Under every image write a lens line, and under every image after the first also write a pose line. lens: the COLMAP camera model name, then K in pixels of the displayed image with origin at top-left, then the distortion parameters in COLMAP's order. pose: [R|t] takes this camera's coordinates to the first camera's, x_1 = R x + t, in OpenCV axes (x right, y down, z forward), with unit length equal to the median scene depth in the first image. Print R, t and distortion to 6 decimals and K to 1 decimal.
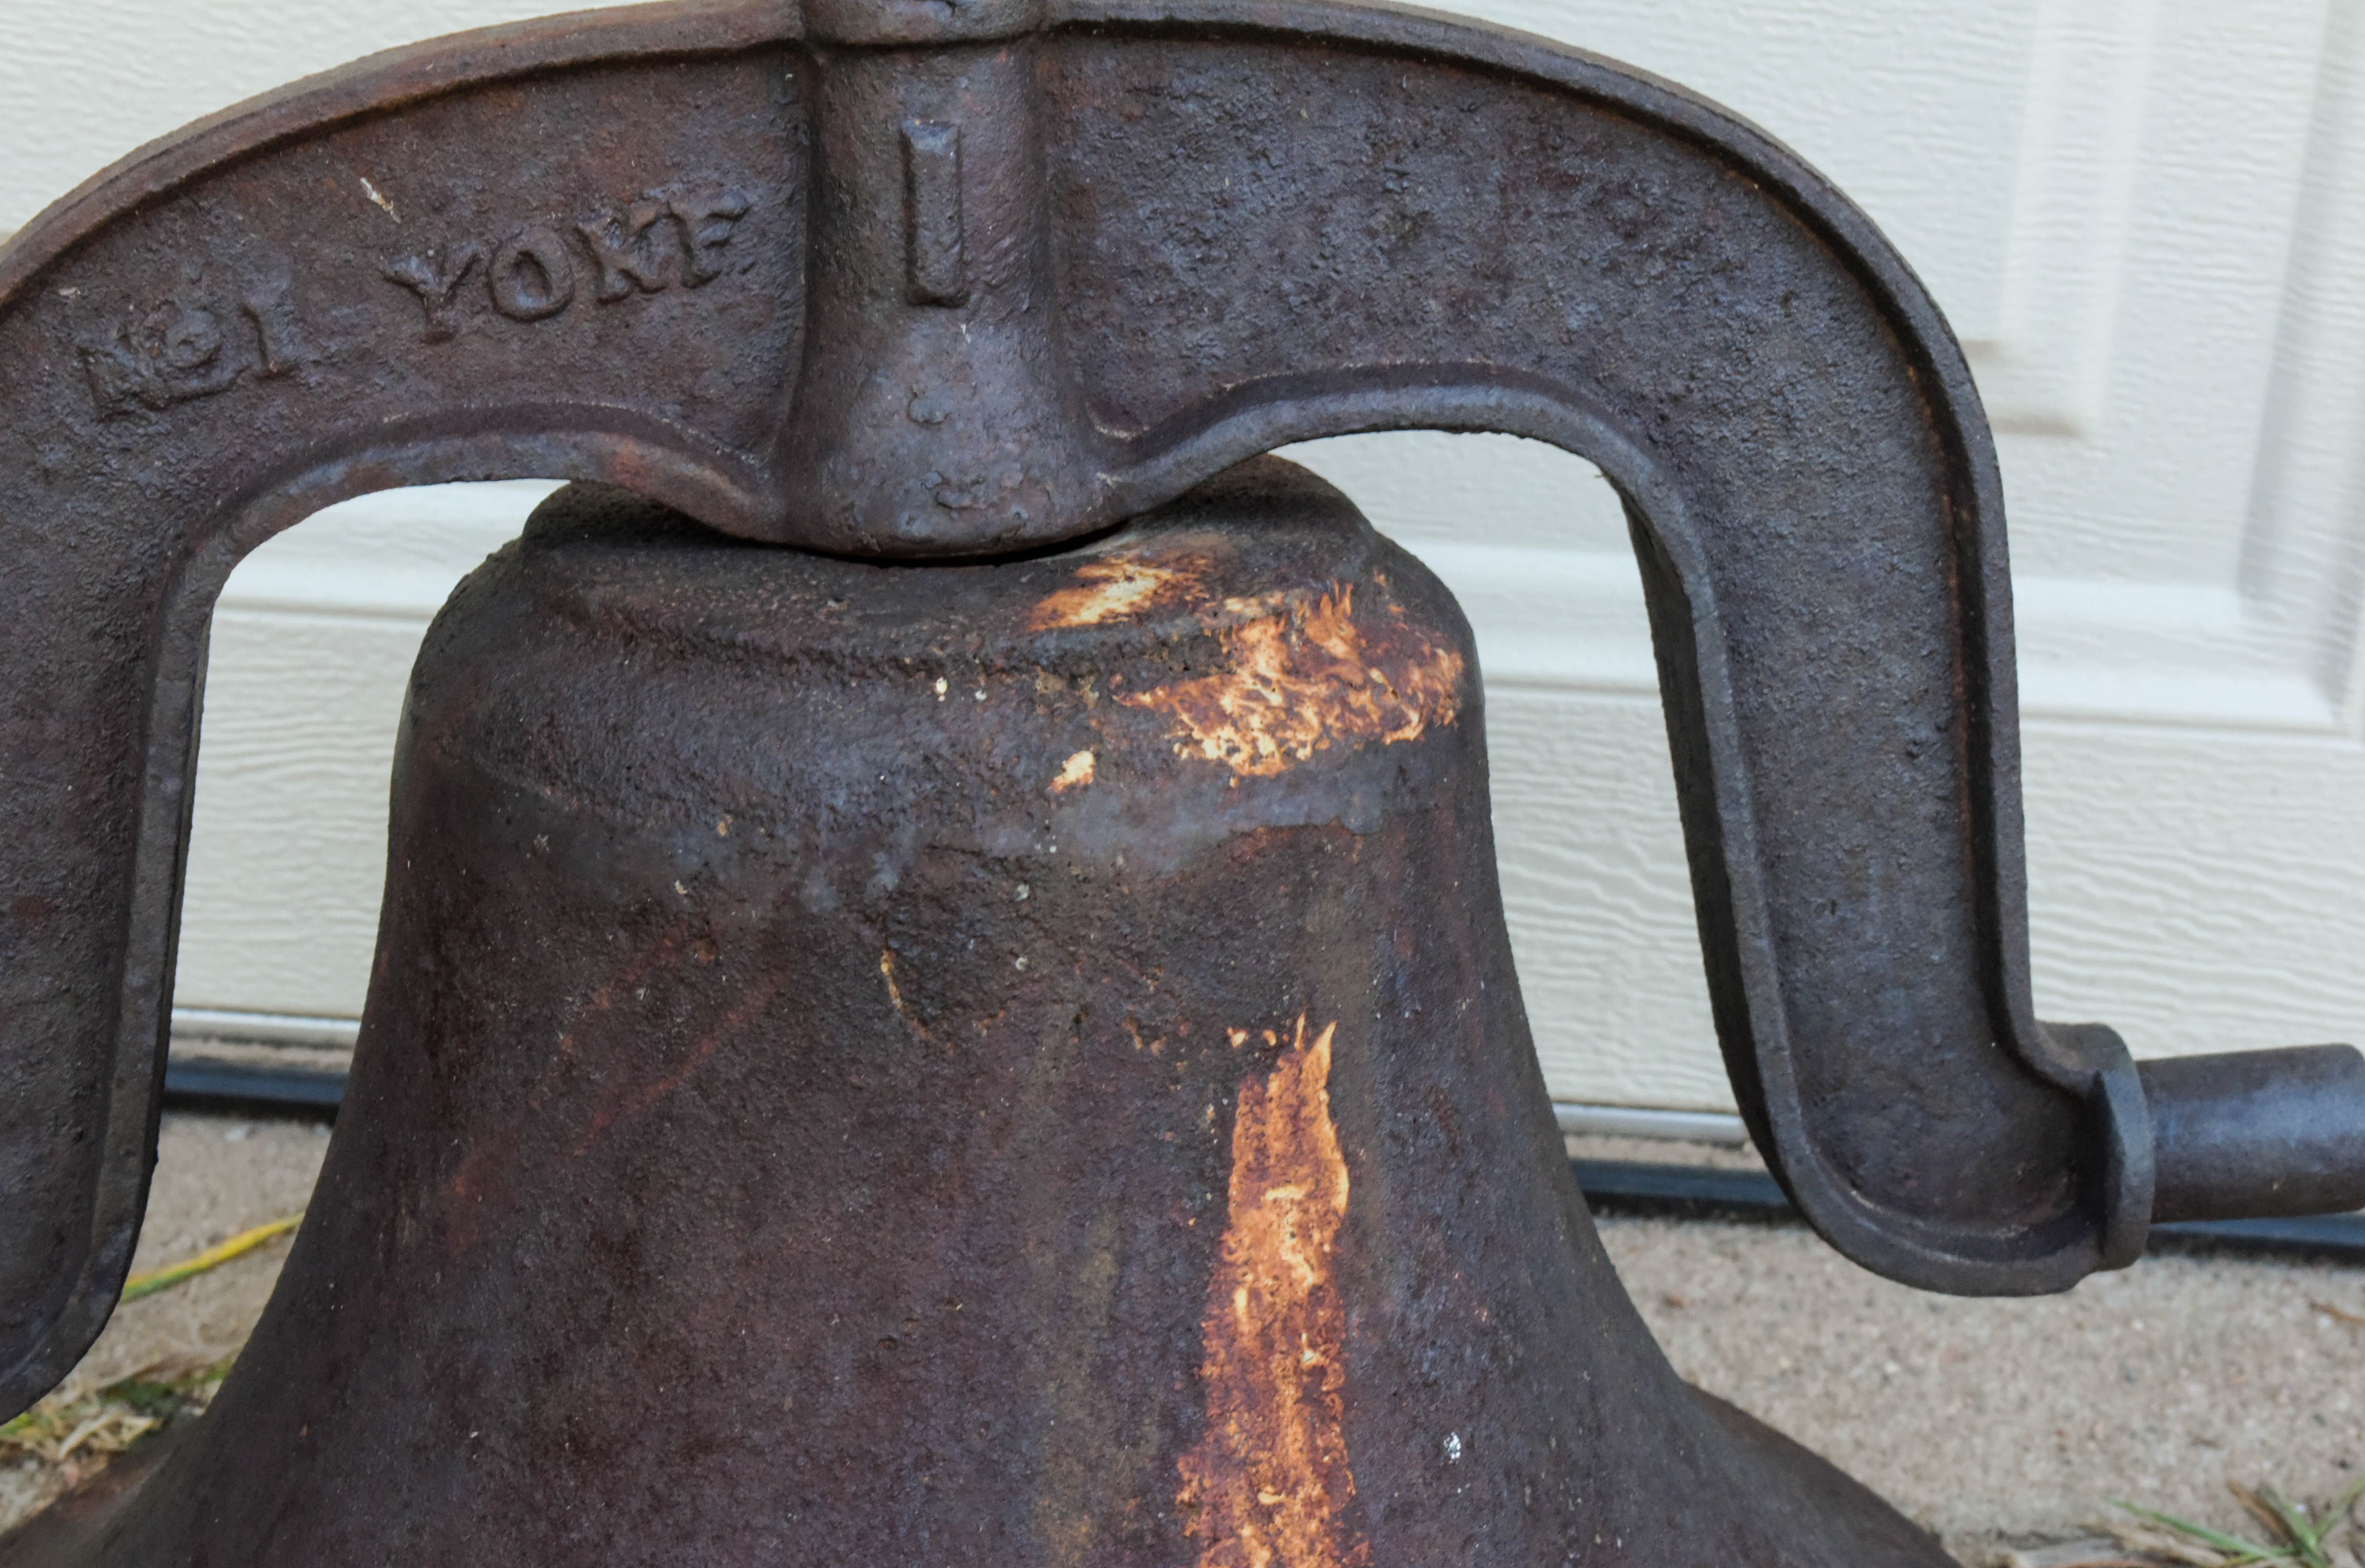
lens RADIAL K [[4156.5, 0, 1198.1], [0, 4156.5, 798.2], [0, 0, 1]] dist [-0.042840, 0.098420]
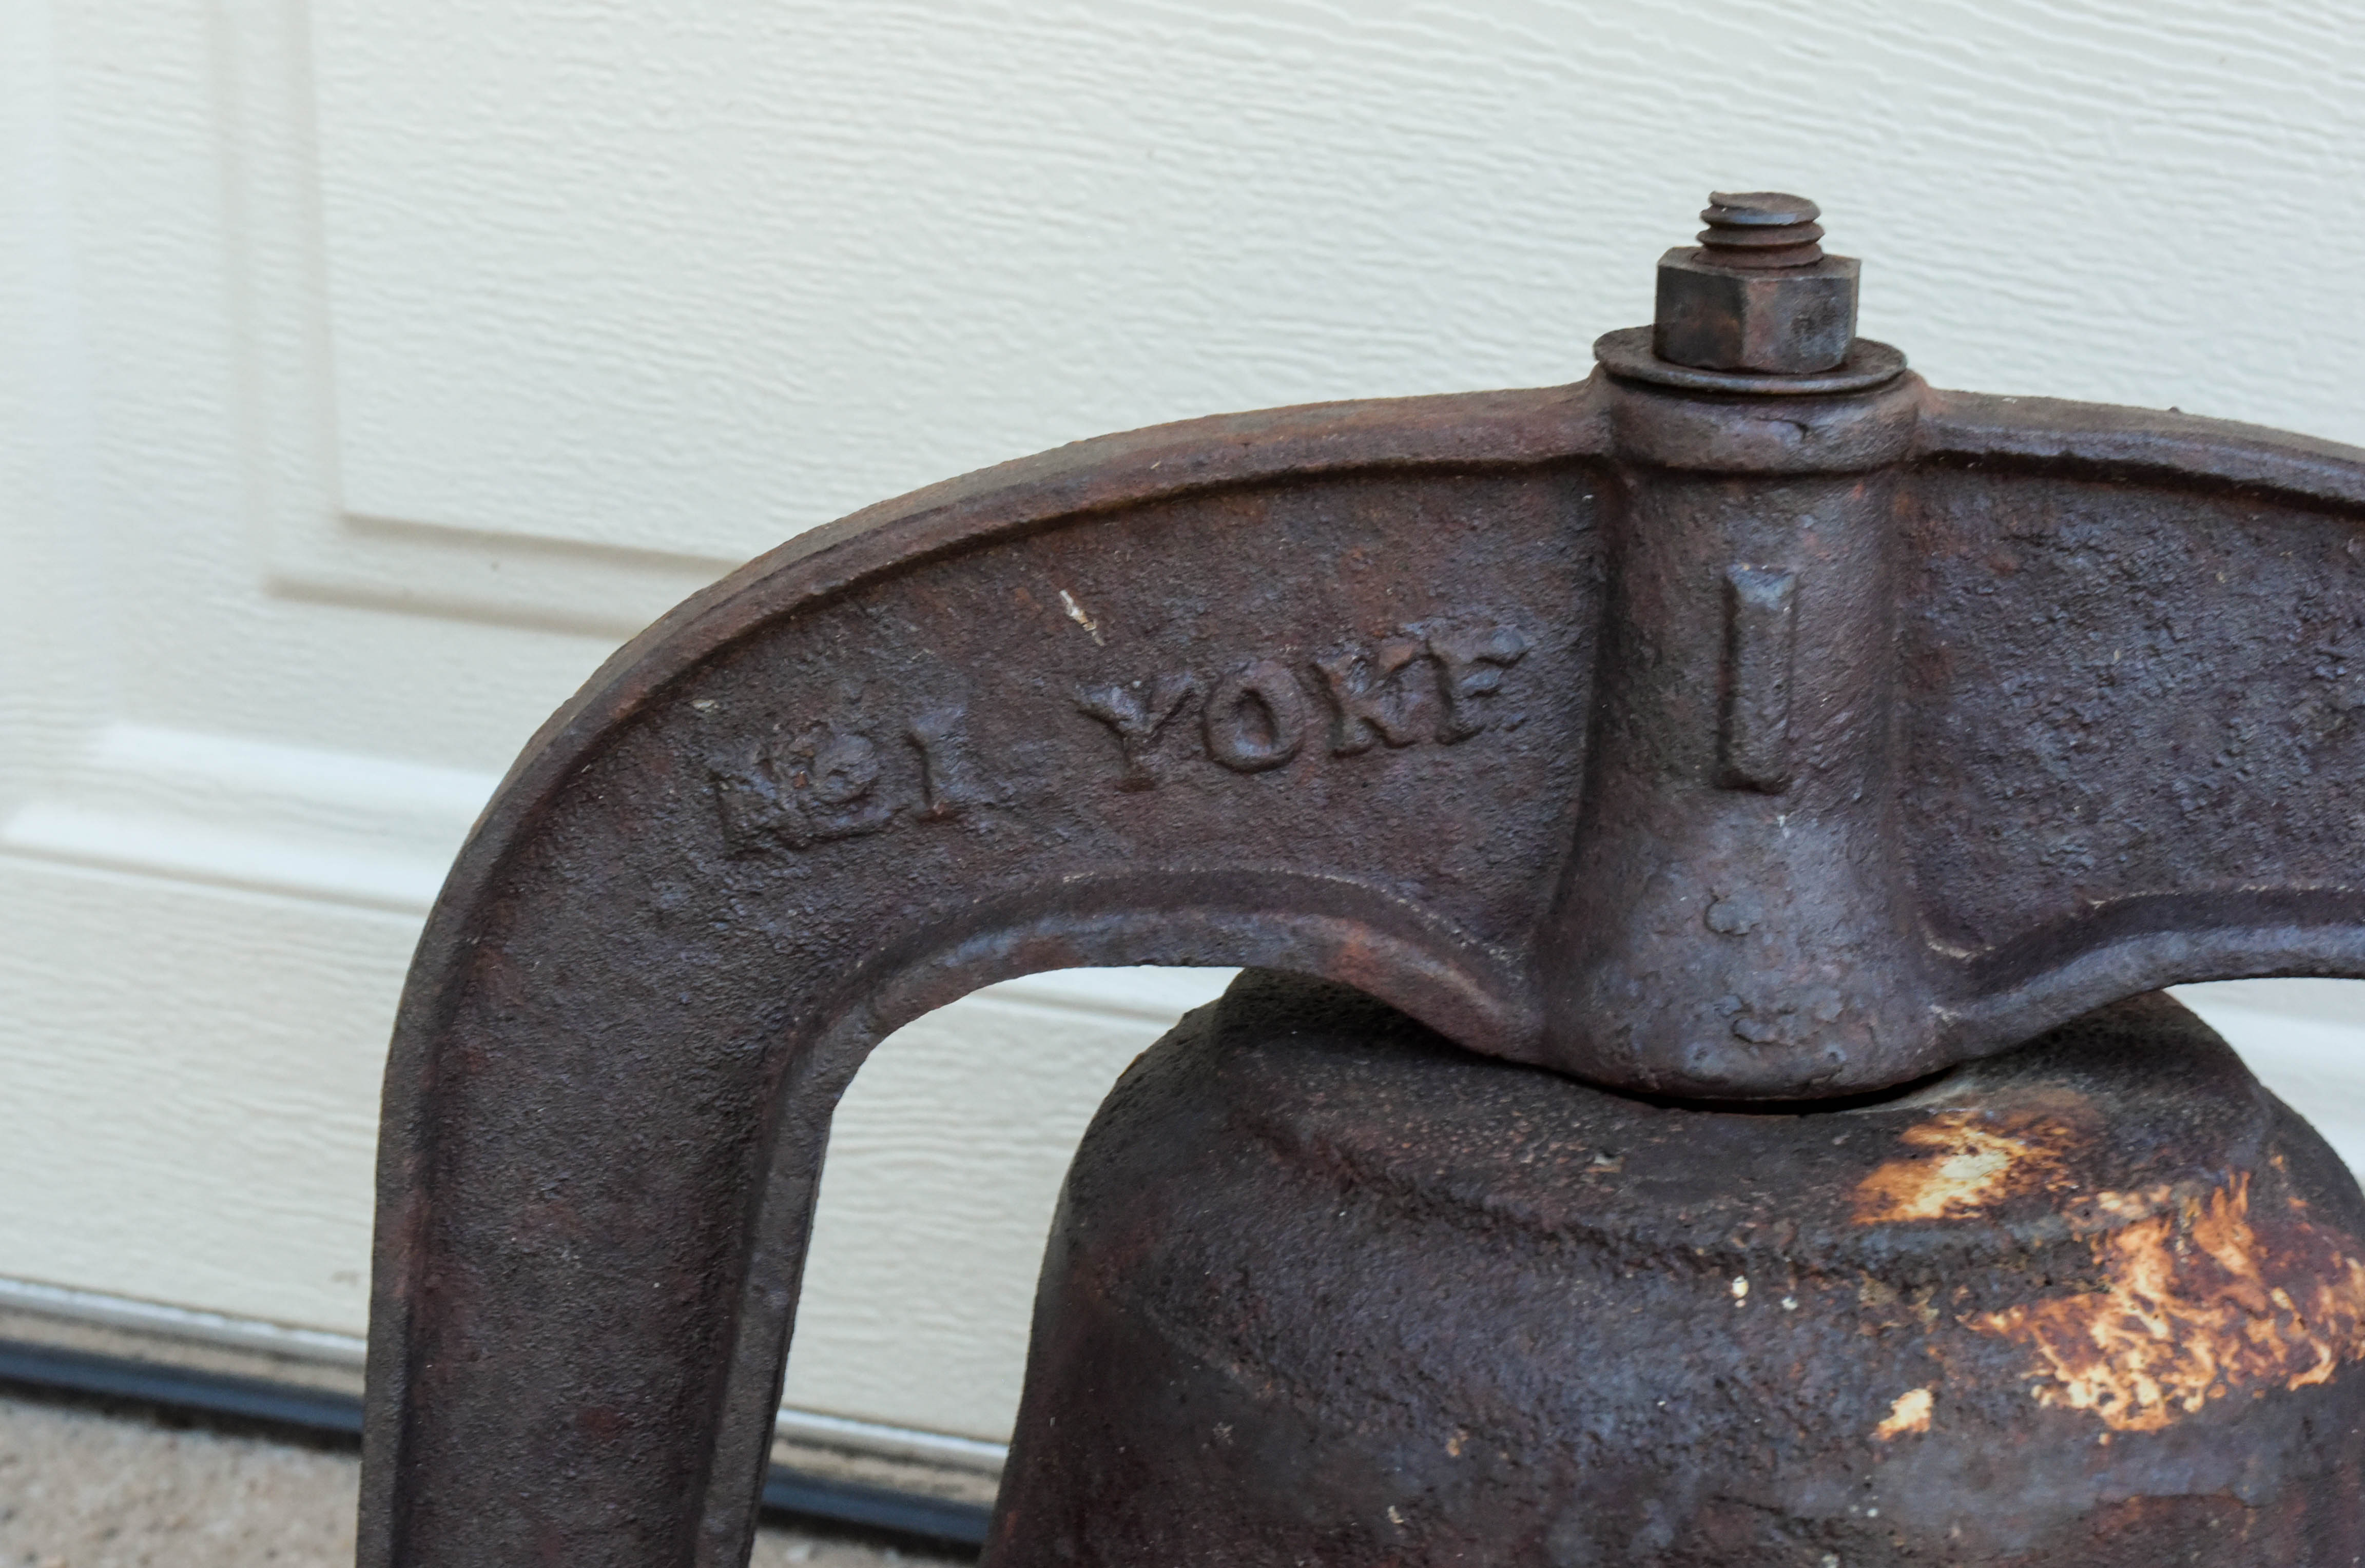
lens RADIAL K [[4139.8, 0, 1189.6], [0, 4139.8, 793.0], [0, 0, 1]] dist [-0.043908, 0.120810]
pose [[0.988393, 0.068474, -0.135609, -0.061568], [-0.076087, 0.995756, -0.051769, -0.068119], [0.131489, 0.061486, 0.989409, 0.189344]]
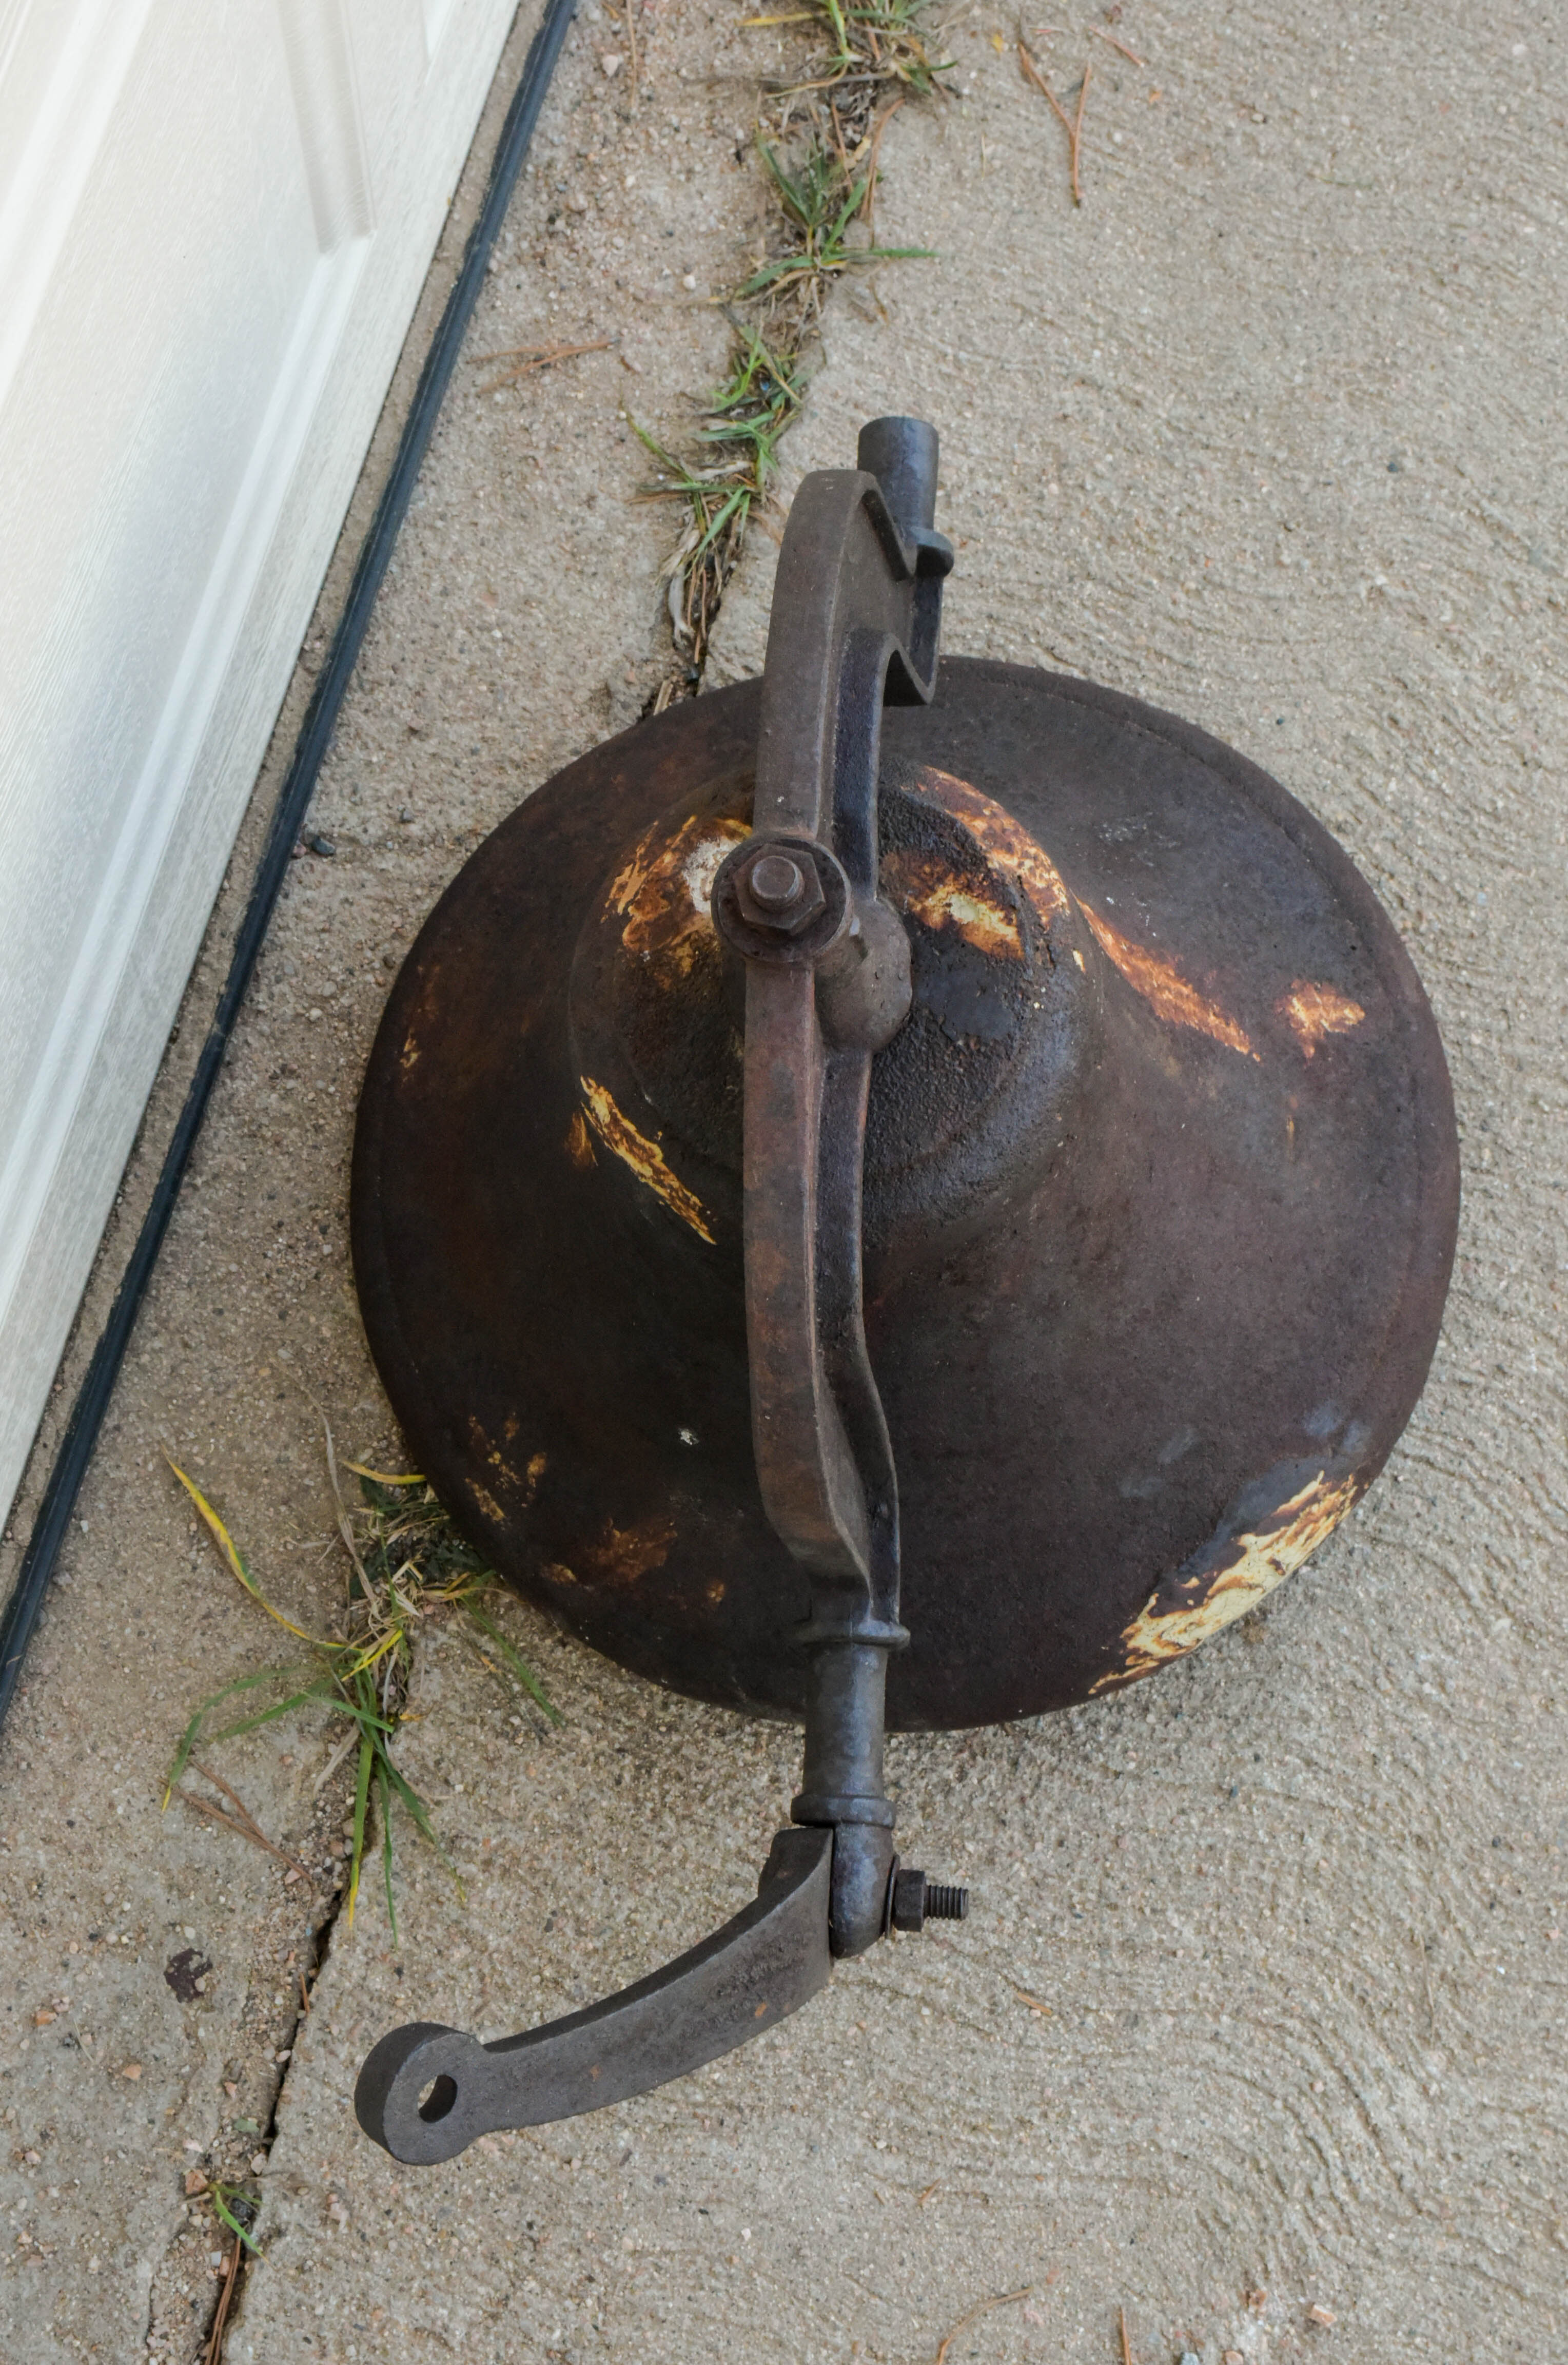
lens RADIAL K [[3523.6, 0, 784.0], [0, 3523.6, 1182.5], [0, 0, 1]] dist [-0.021978, 0.015528]
pose [[0.188873, -0.959059, 0.211026, -0.540884], [0.446560, 0.275271, 0.851358, -1.562847], [-0.874592, -0.066563, 0.480269, 0.202174]]
